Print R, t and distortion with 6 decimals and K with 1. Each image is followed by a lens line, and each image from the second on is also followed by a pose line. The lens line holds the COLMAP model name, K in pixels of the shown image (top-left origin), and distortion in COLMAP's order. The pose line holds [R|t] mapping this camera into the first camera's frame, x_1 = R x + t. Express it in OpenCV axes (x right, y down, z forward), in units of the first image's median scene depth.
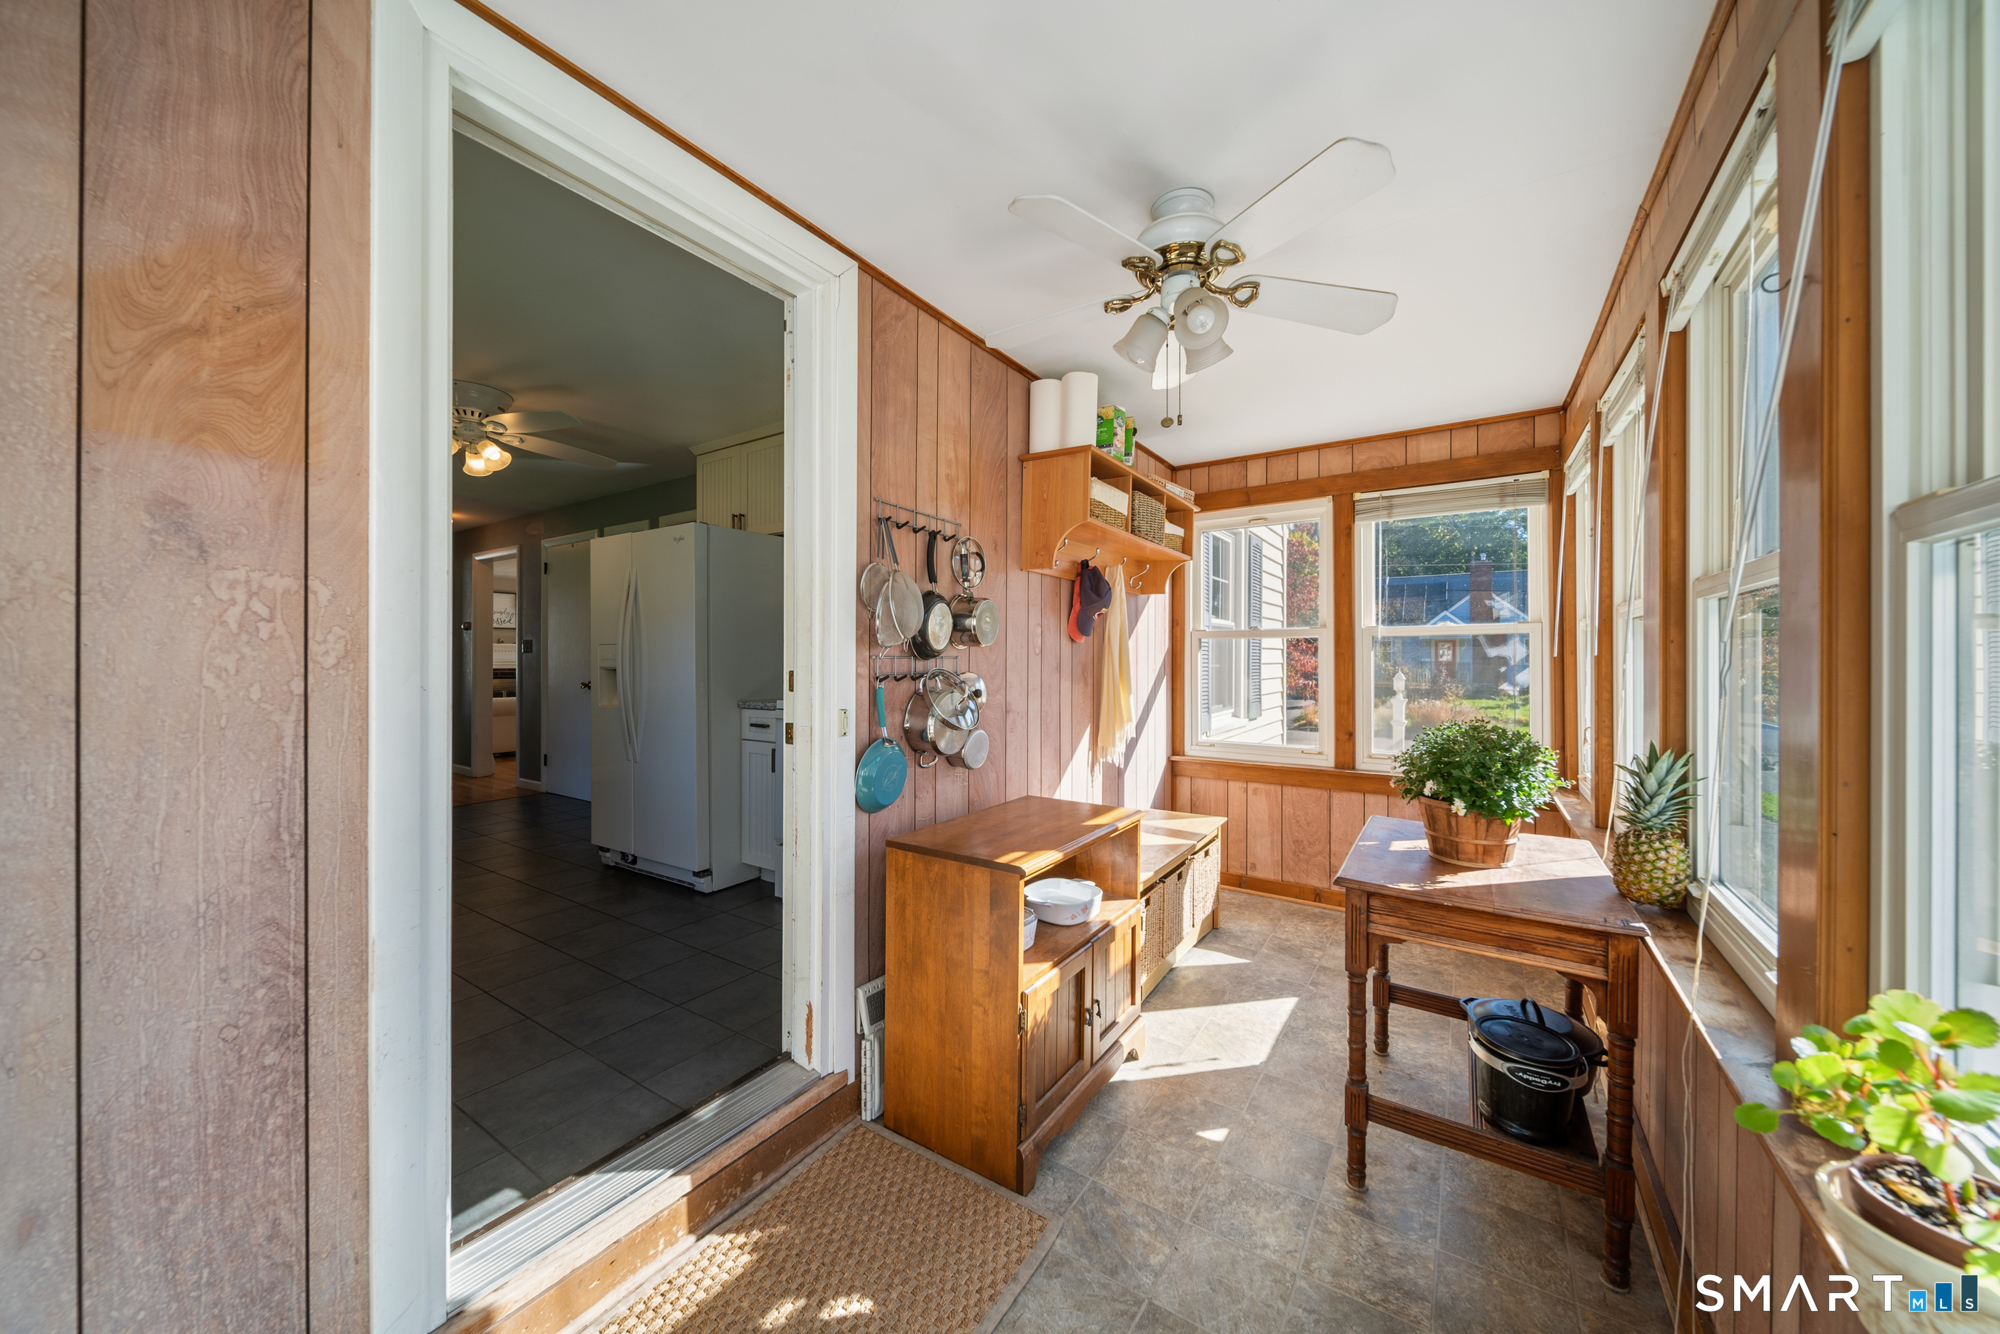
lens RADIAL K [[714.7, 0, 967.9], [0, 714.7, 662.1], [0, 0, 1]] dist [0.000002, -0.000679]
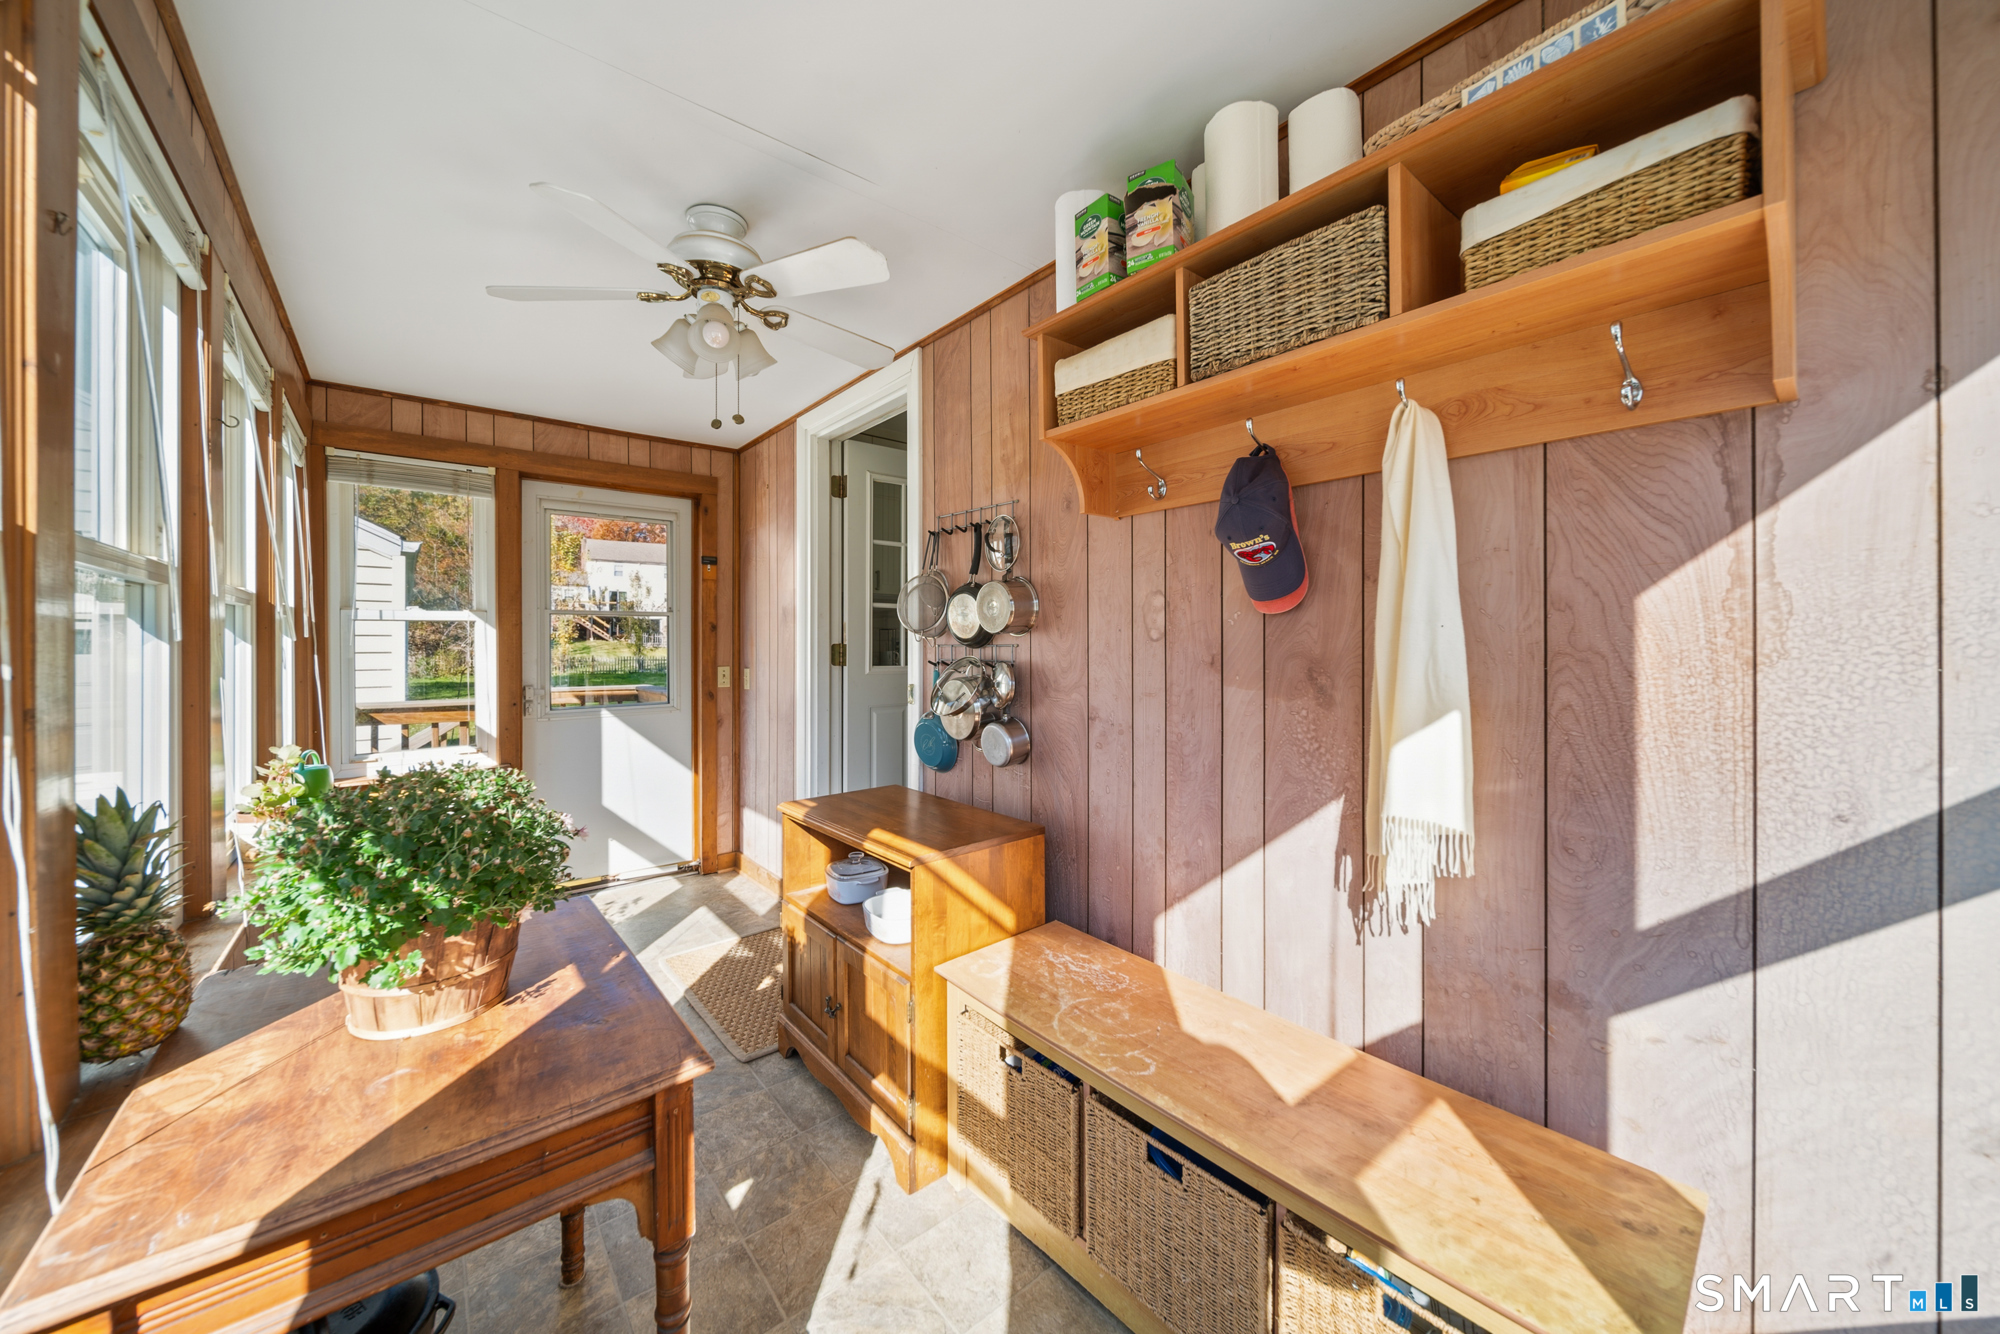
lens RADIAL K [[714.7, 0, 1006.3], [0, 714.7, 648.8], [0, 0, 1]] dist [0.000002, -0.000679]
pose [[-0.268821, -0.000454, -0.963190, 0.933028], [-0.005572, 0.999984, 0.001084, -0.003717], [0.963174, 0.005658, -0.268819, 1.315874]]
